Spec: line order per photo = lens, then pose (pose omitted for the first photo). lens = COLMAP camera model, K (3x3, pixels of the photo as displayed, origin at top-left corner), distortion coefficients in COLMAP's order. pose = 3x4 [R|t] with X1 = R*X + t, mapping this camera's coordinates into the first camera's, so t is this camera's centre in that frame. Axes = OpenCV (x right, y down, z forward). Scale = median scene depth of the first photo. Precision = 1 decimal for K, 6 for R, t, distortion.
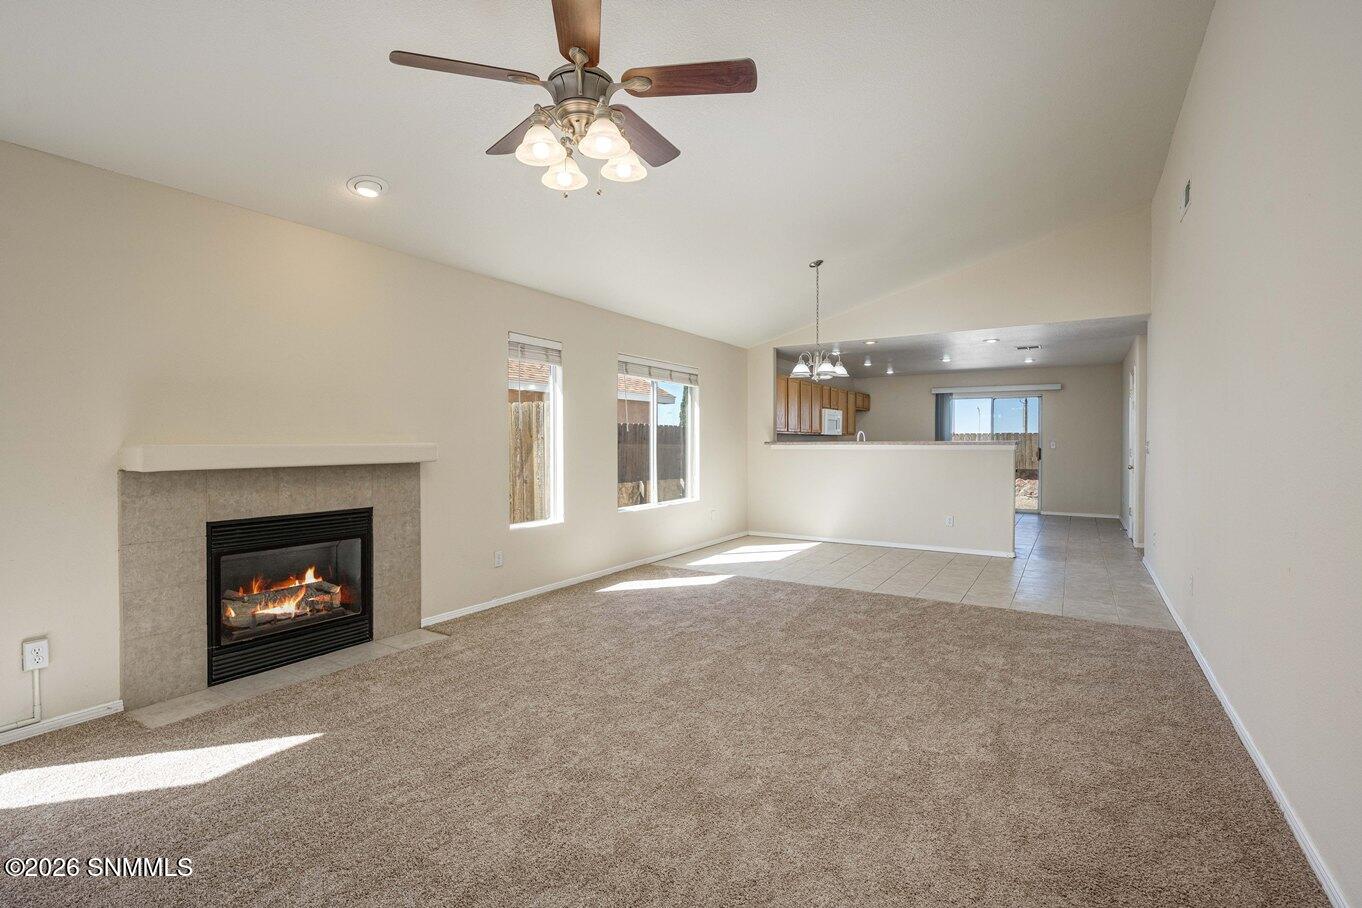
lens RADIAL K [[635.6, 0, 681.0], [0, 635.6, 454.0], [0, 0, 1]] dist [-0.001498, -0.000118]
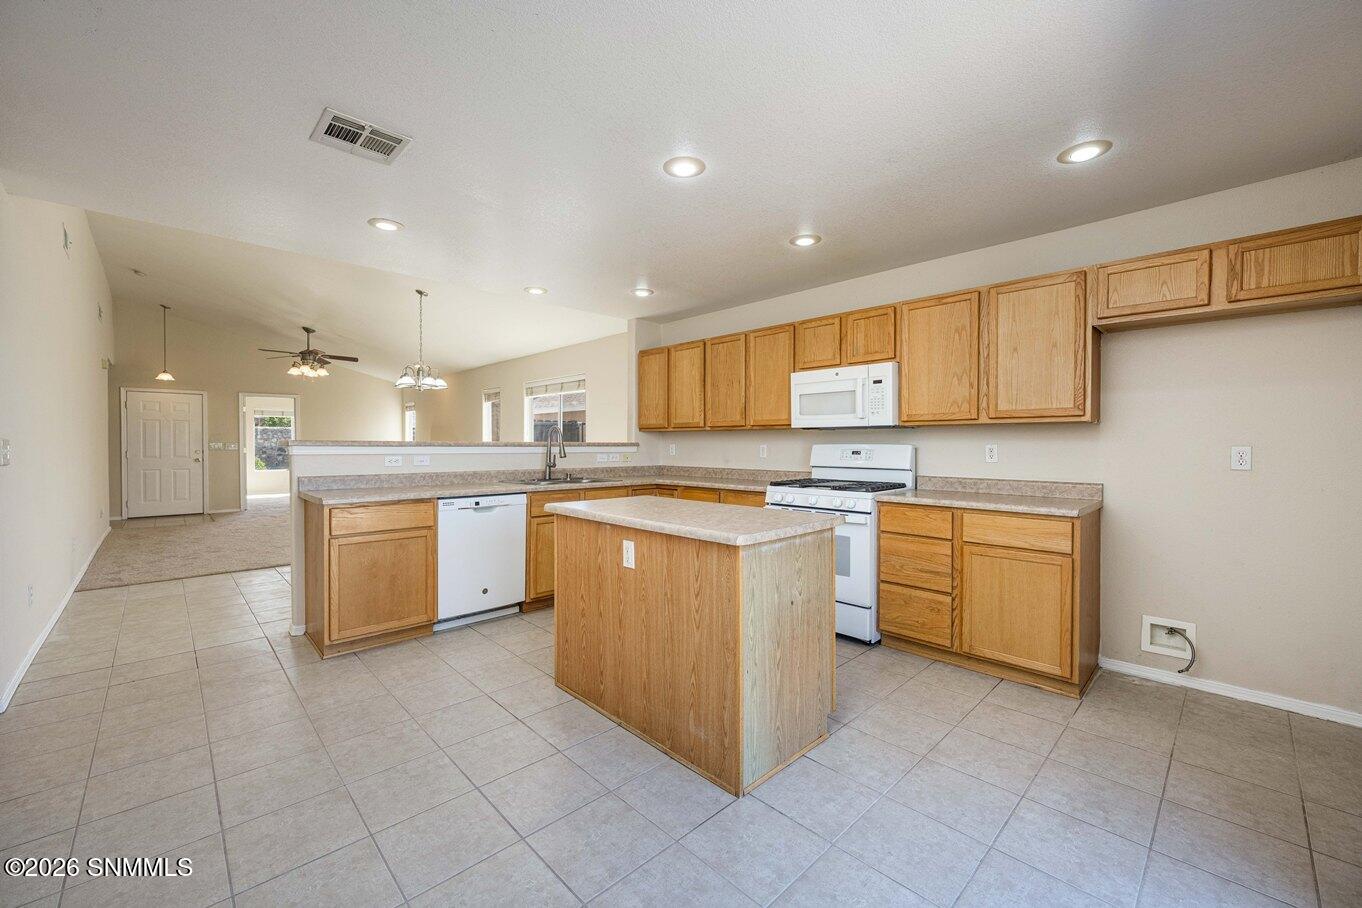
lens RADIAL K [[543.0, 0, 677.2], [0, 543.0, 448.8], [0, 0, 1]] dist [-0.007513, -0.000062]
pose [[-0.247571, 0.006159, -0.968850, 0.822161], [-0.022713, 0.999668, 0.012159, -0.022253], [0.968604, 0.025016, -0.247349, 1.305898]]
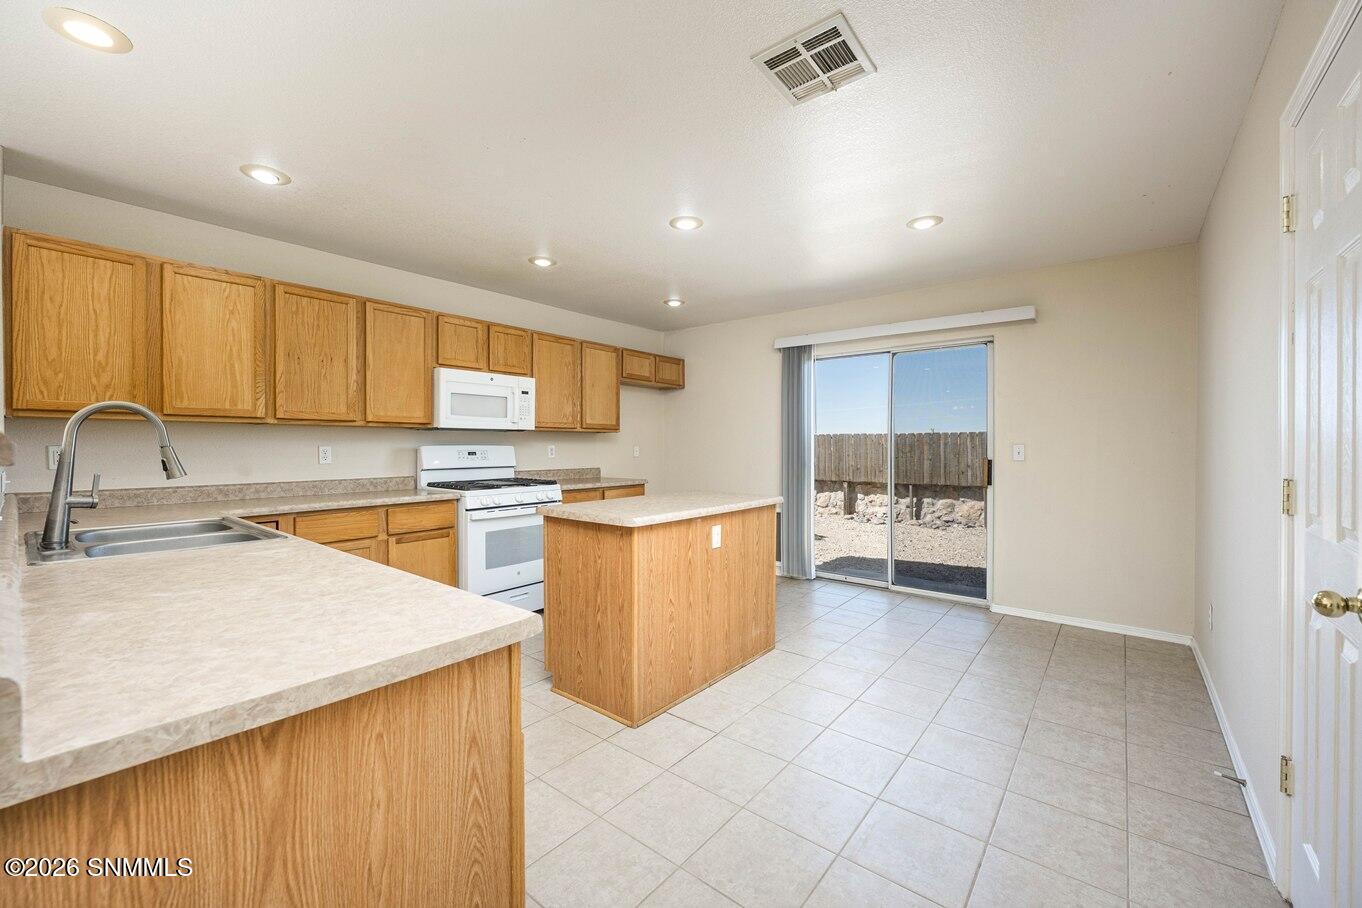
lens RADIAL K [[547.6, 0, 677.1], [0, 547.6, 448.6], [0, 0, 1]] dist [-0.007483, 0.000010]
pose [[0.992174, -0.000335, -0.124862, 0.557199], [-0.001463, 0.999897, -0.014301, -0.013593], [0.124854, 0.014372, 0.992071, 0.836168]]
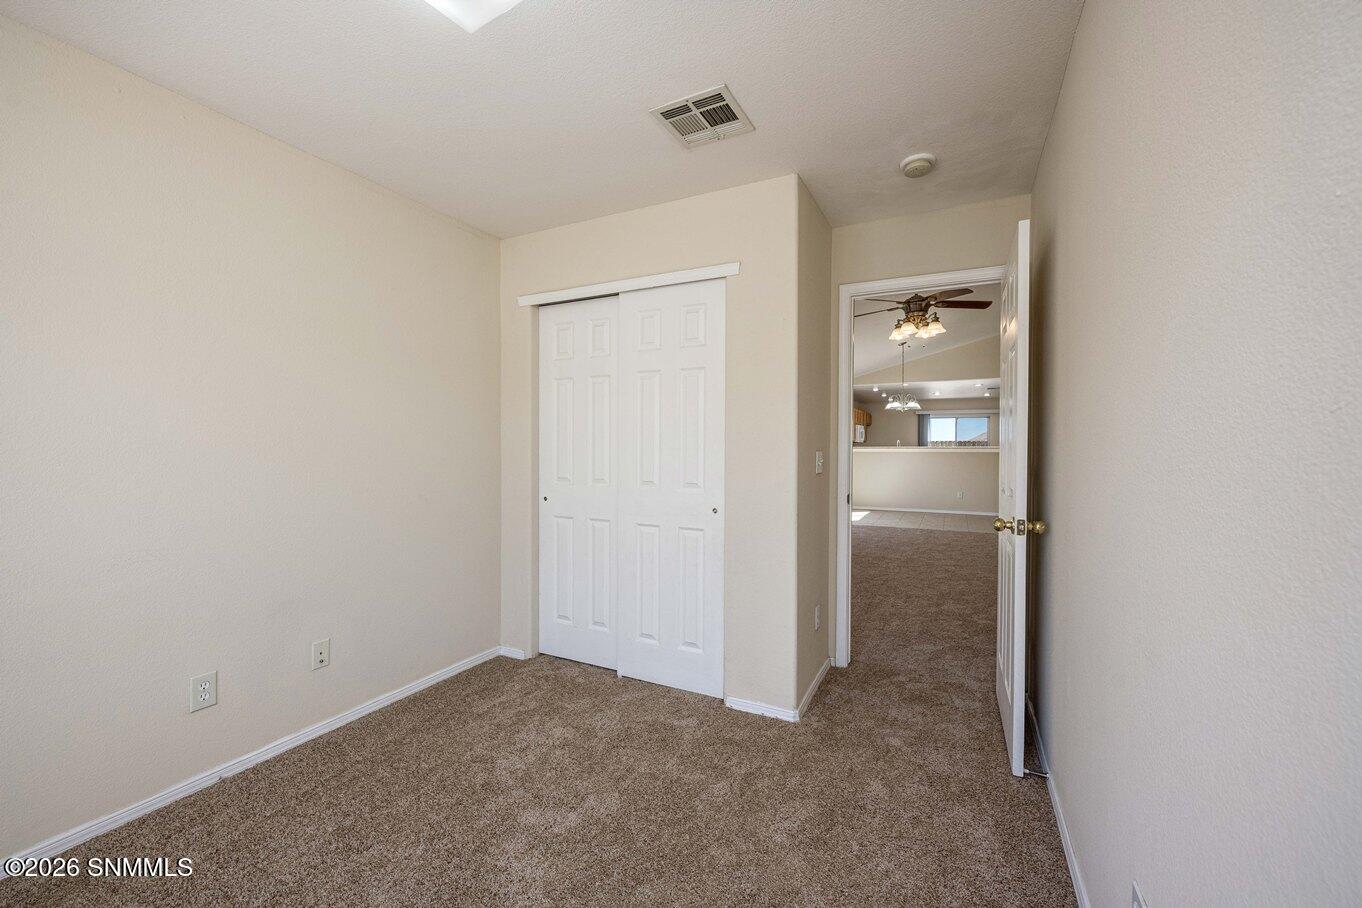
lens RADIAL K [[543.0, 0, 677.2], [0, 543.0, 448.8], [0, 0, 1]] dist [-0.007513, -0.000062]
pose [[0.996541, 0.001913, 0.083079, -0.407357], [-0.000496, 0.999854, -0.017074, 0.012275], [-0.083099, 0.016974, 0.996397, -0.338876]]
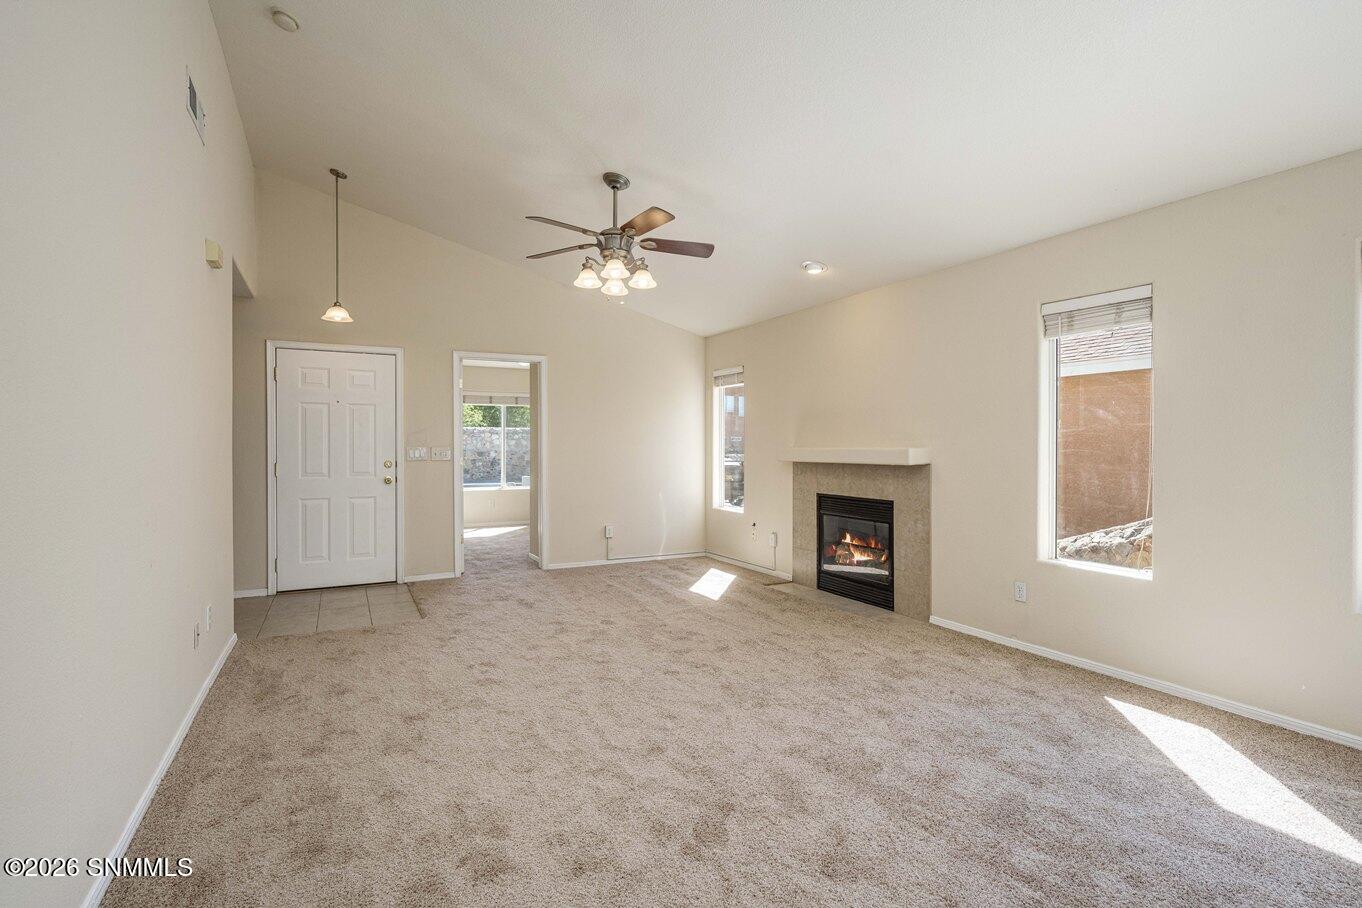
lens RADIAL K [[651.9, 0, 657.6], [0, 651.9, 453.5], [0, 0, 1]] dist [0.011579, 0.000131]
pose [[-0.519862, 0.004924, -0.854236, 0.407467], [-0.021008, 0.999607, 0.018547, -0.009817], [0.853992, 0.027588, -0.519554, 0.635653]]
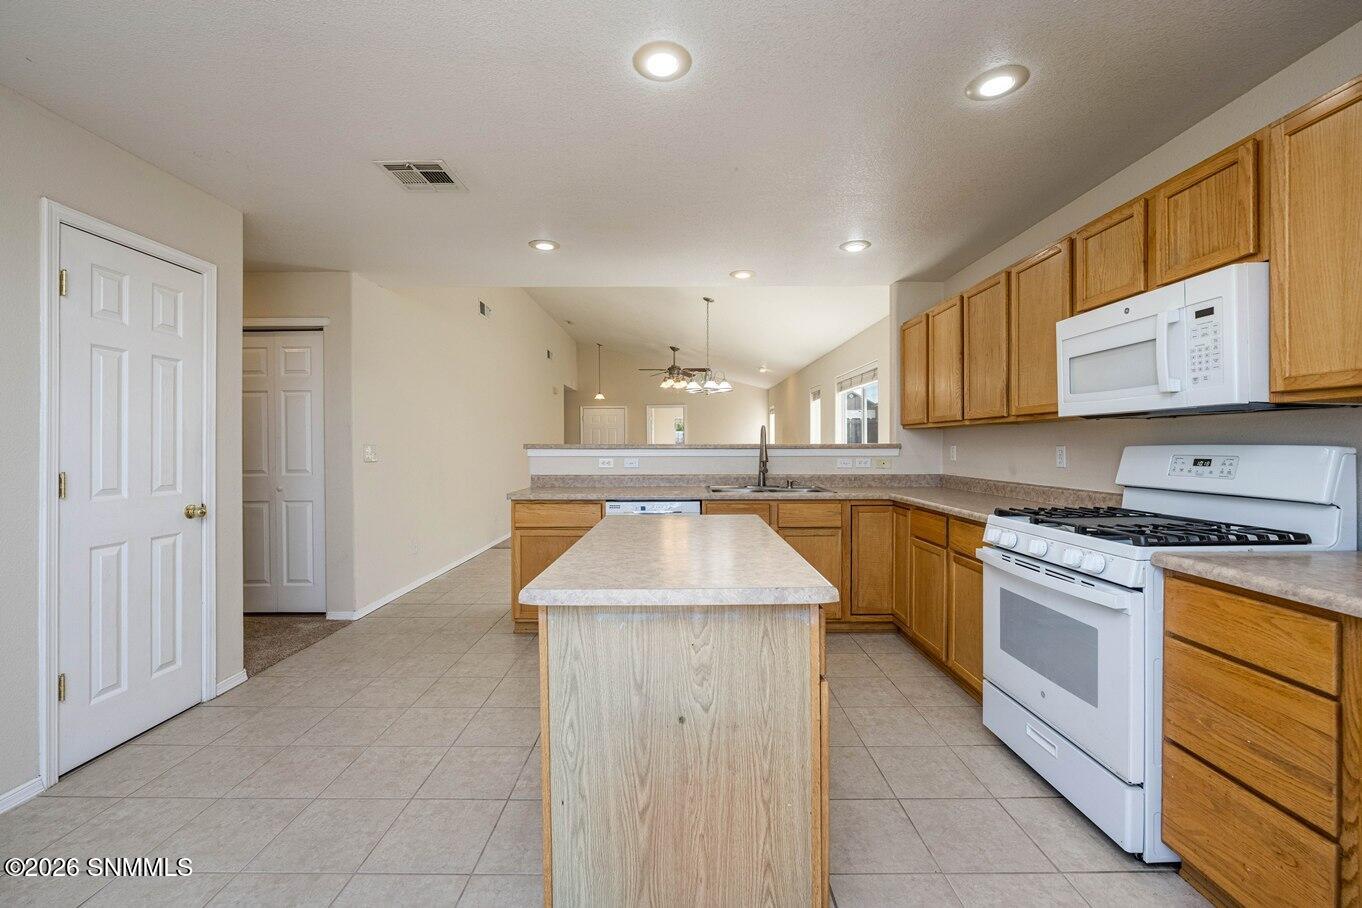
lens RADIAL K [[555.5, 0, 677.6], [0, 555.5, 449.2], [0, 0, 1]] dist [-0.006432, 0.000403]
pose [[-0.850588, 0.004922, -0.525810, 0.631280], [-0.009093, 0.999669, 0.024067, -0.026200], [0.525754, 0.025252, -0.850262, 1.431885]]
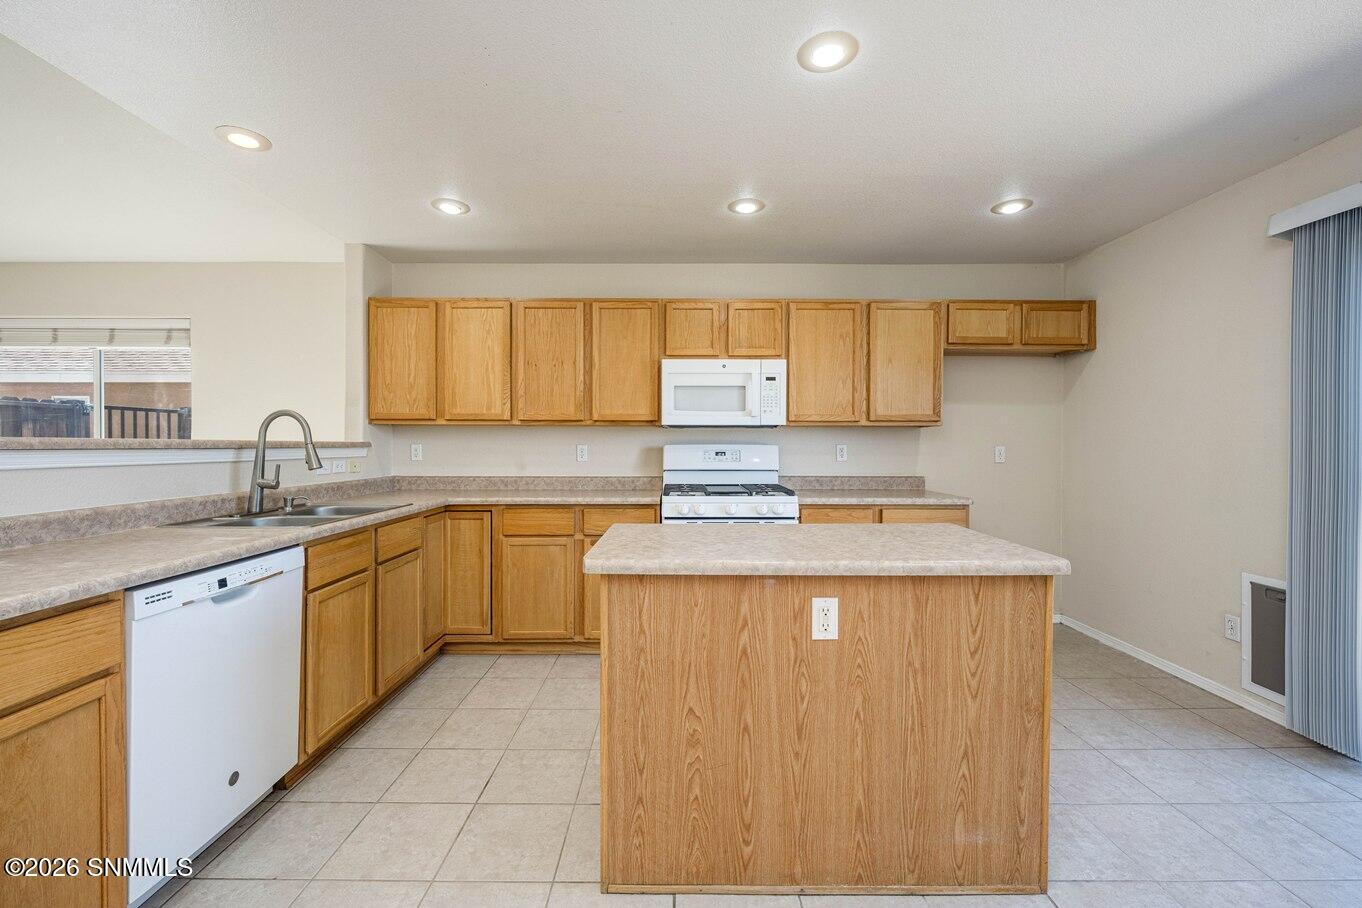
lens RADIAL K [[555.5, 0, 677.6], [0, 555.5, 449.2], [0, 0, 1]] dist [-0.006432, 0.000403]
pose [[0.532431, 0.007219, -0.846442, 0.675166], [-0.019158, 0.999810, -0.003524, -0.017602], [0.846256, 0.018092, 0.532469, 1.057412]]
